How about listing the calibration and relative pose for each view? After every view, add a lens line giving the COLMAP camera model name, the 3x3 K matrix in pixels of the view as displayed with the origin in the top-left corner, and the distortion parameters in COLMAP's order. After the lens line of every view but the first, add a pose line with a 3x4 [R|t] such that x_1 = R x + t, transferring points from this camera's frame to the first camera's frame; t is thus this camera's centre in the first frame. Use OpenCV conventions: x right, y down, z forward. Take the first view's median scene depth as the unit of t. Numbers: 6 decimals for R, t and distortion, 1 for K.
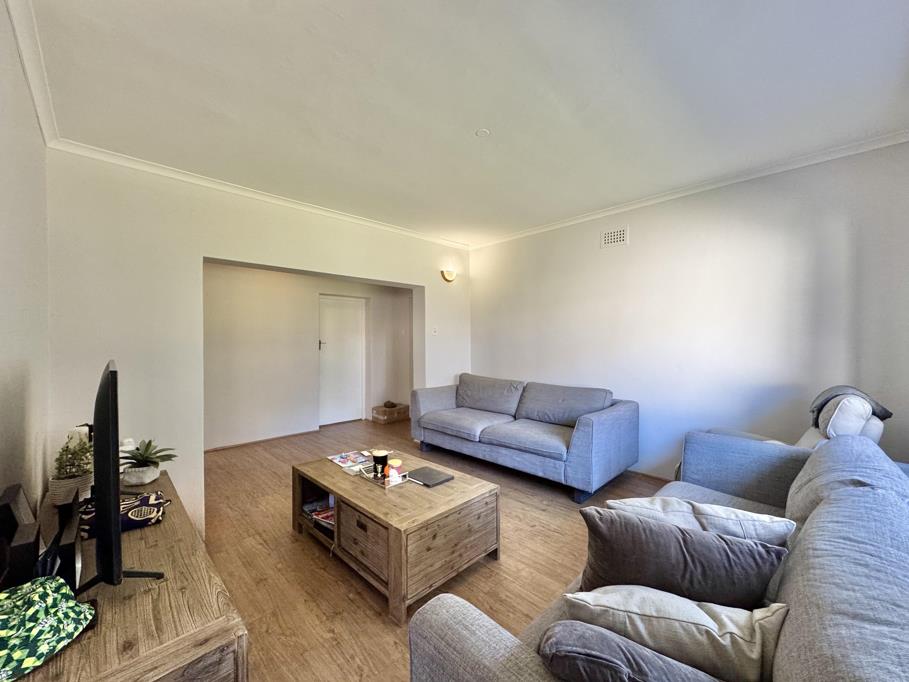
lens RADIAL K [[362.5, 0, 454.5], [0, 362.5, 341.0], [0, 0, 1]] dist [-0.001480, 0.000156]
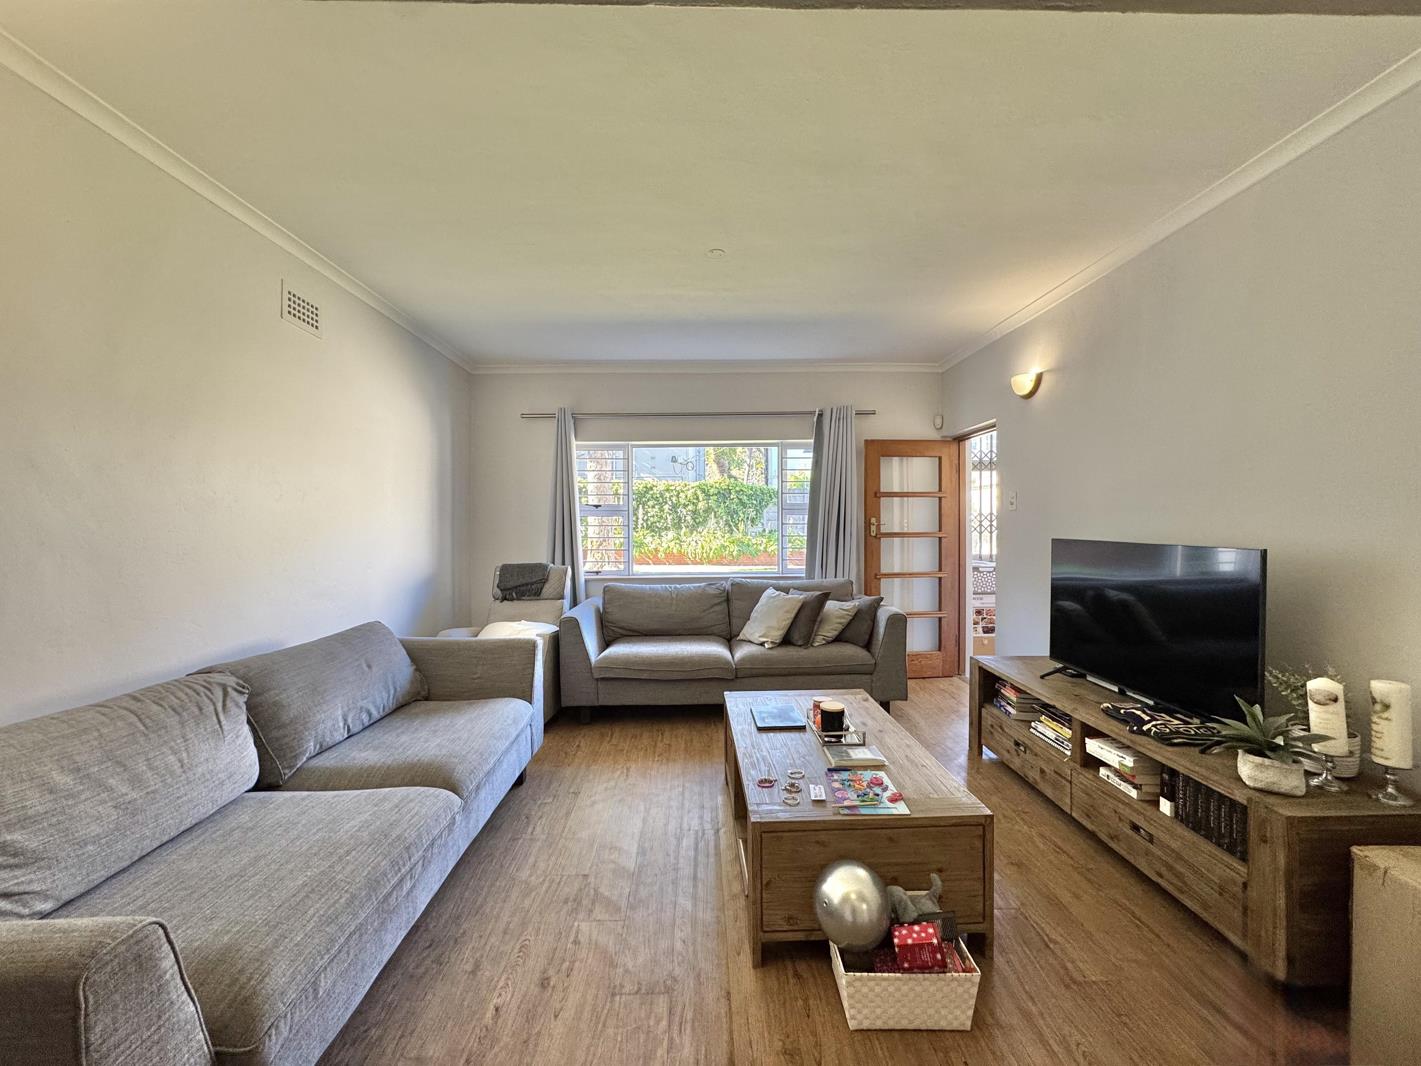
lens RADIAL K [[566.8, 0, 710.5], [0, 566.8, 533.0], [0, 0, 1]] dist [-0.001480, 0.000156]
pose [[-0.726835, -0.007312, 0.686773, -0.465742], [0.004239, 0.999877, 0.015131, -0.004642], [-0.686799, 0.013909, -0.726714, 1.197674]]
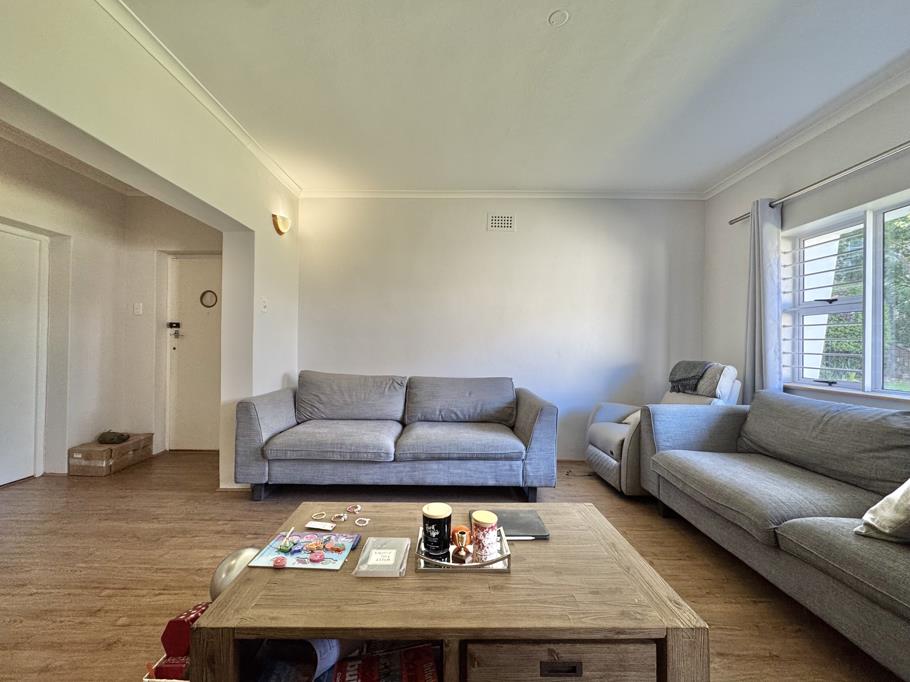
lens RADIAL K [[372.8, 0, 448.9], [0, 372.8, 342.1], [0, 0, 1]] dist [0.001332, 0.000246]
pose [[0.704267, 0.017631, 0.709716, -0.370715], [-0.014377, 0.999841, -0.010573, 0.049839], [-0.709789, -0.002757, 0.704409, 0.400061]]
